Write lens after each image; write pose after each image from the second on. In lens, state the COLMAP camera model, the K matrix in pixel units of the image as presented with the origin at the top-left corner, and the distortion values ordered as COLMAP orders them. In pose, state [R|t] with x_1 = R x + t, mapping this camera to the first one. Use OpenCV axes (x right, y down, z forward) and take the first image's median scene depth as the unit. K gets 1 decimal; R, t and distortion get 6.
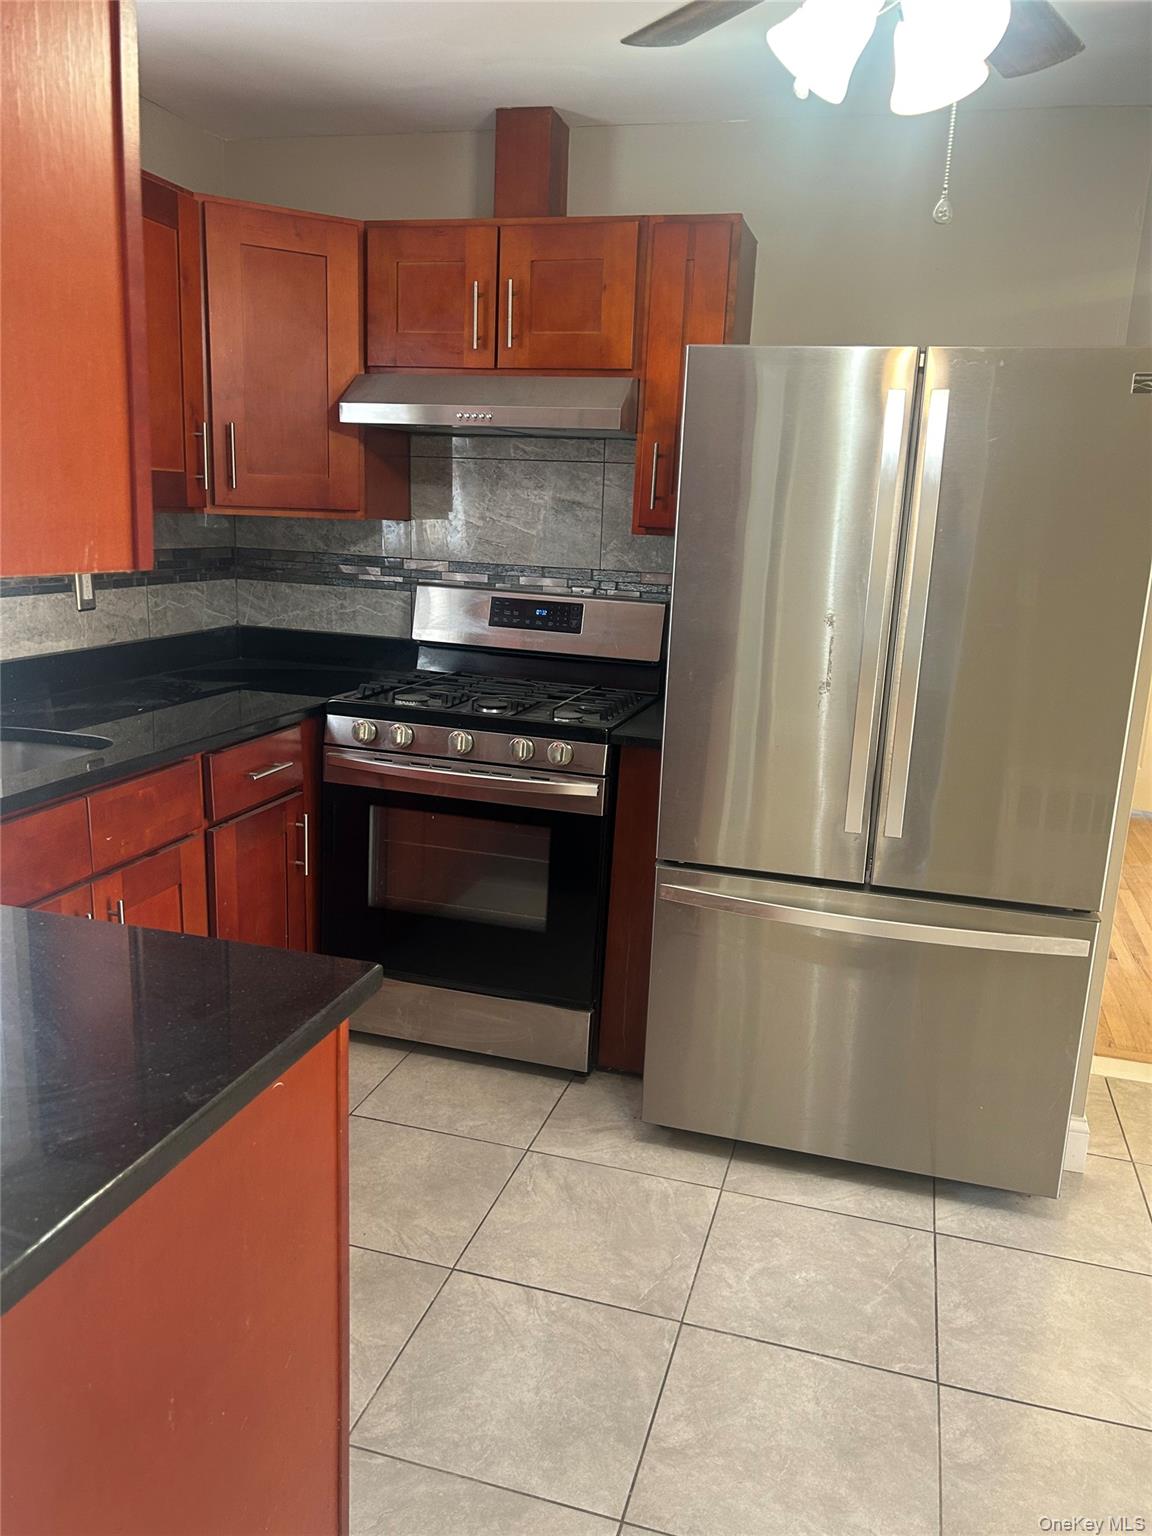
lens RADIAL K [[1151.9, 0, 583.5], [0, 1151.9, 783.3], [0, 0, 1]] dist [0.054575, -0.062143]
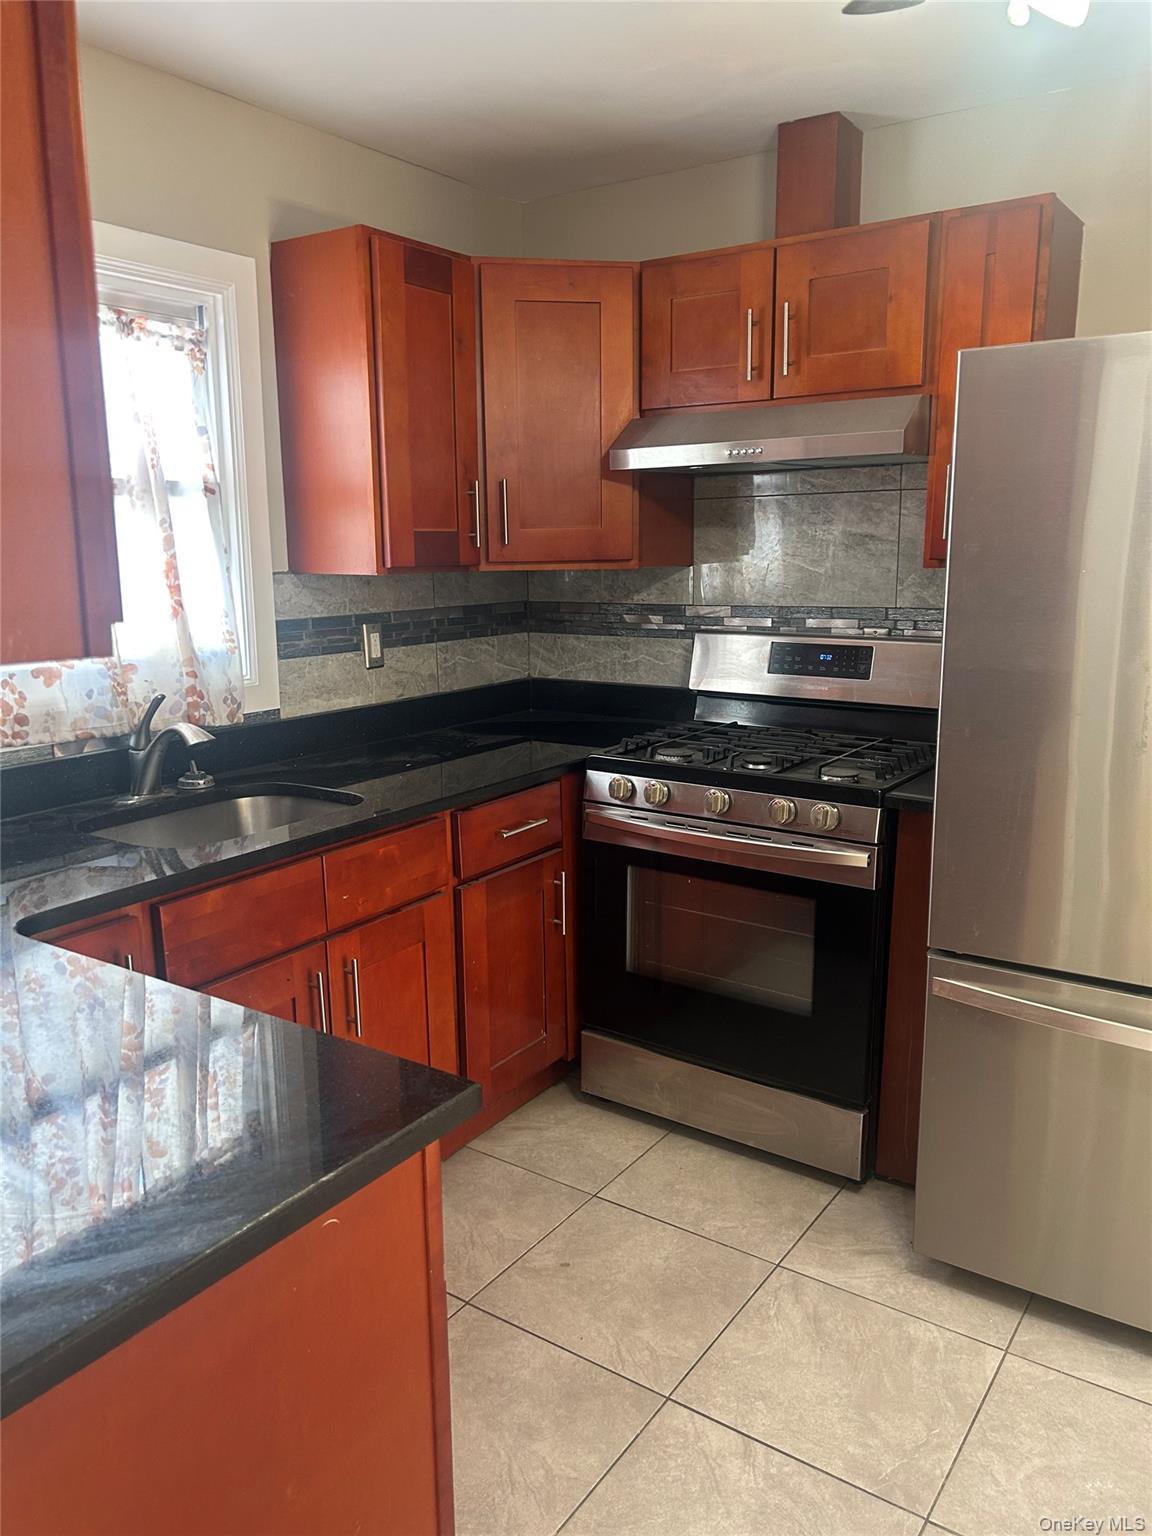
lens RADIAL K [[1151.9, 0, 572.0], [0, 1151.9, 777.8], [0, 0, 1]] dist [0.054575, -0.062143]
pose [[0.946572, 0.011600, -0.322285, 0.083276], [-0.023320, 0.999199, -0.032527, -0.023188], [0.321649, 0.038304, 0.946084, 0.091098]]
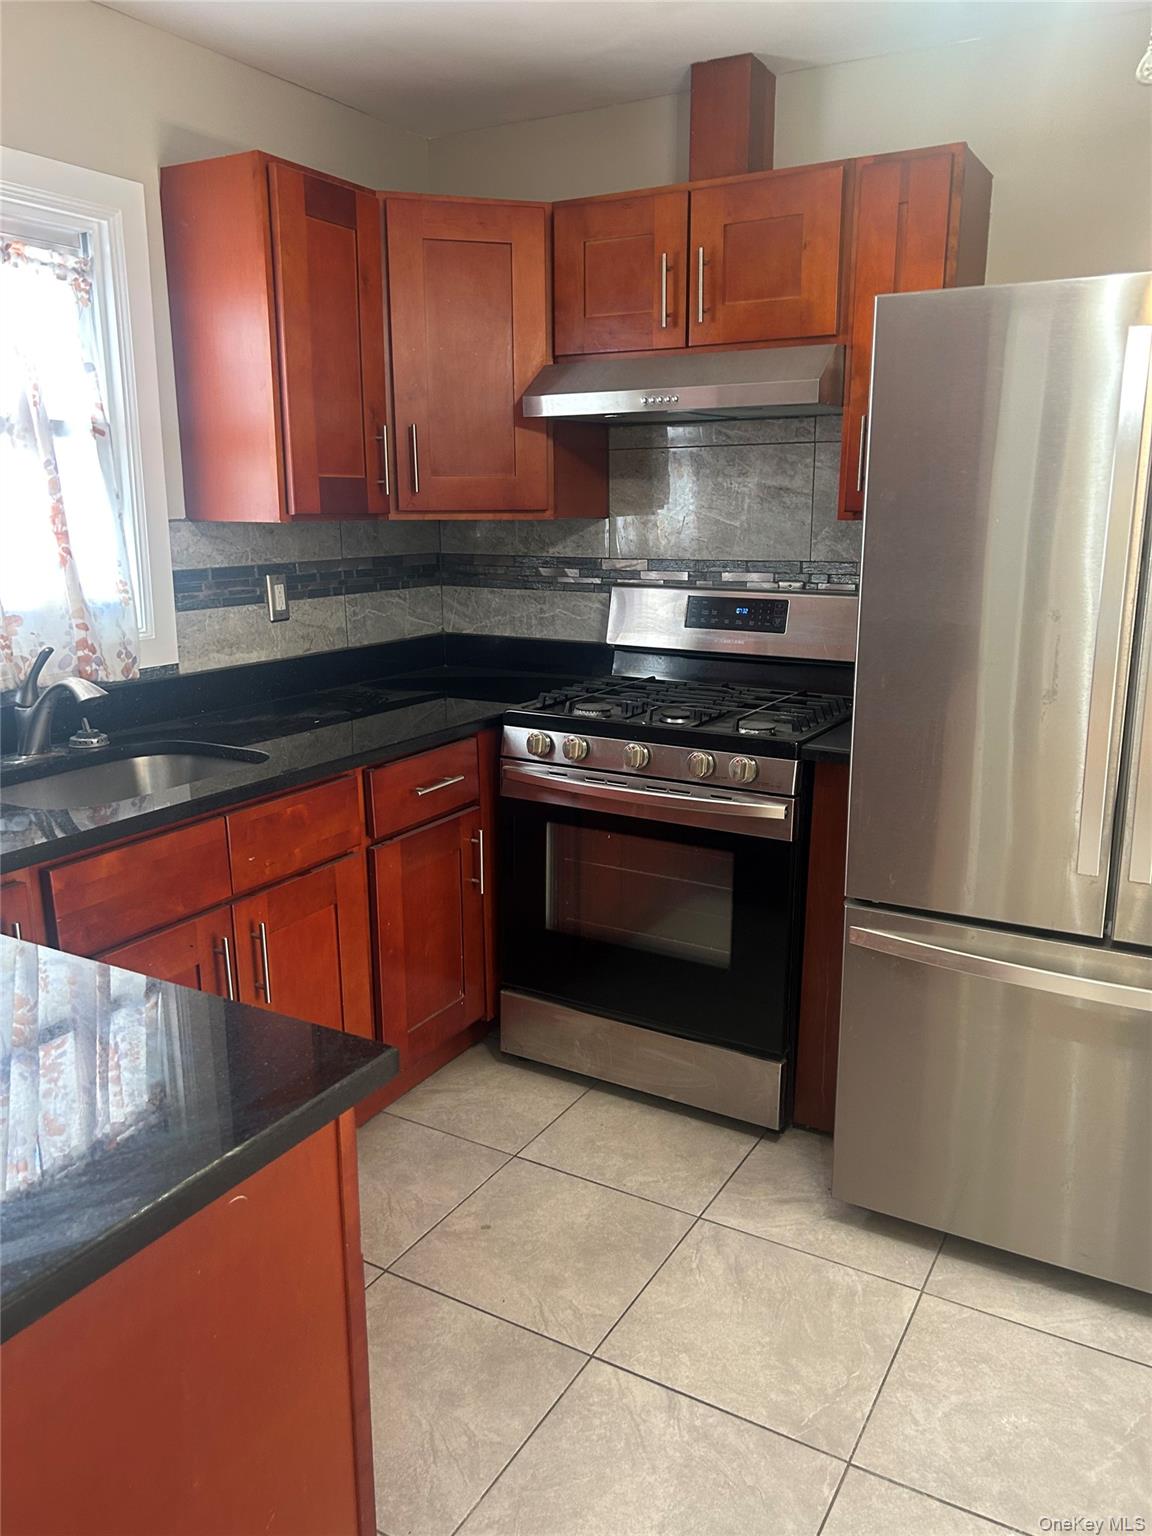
lens RADIAL K [[1151.9, 0, 586.5], [0, 1151.9, 764.9], [0, 0, 1]] dist [0.054575, -0.062143]
pose [[0.970986, 0.008713, -0.238977, 0.075899], [-0.011670, 0.999872, -0.010960, -0.019110], [0.238850, 0.013431, 0.970963, 0.108235]]
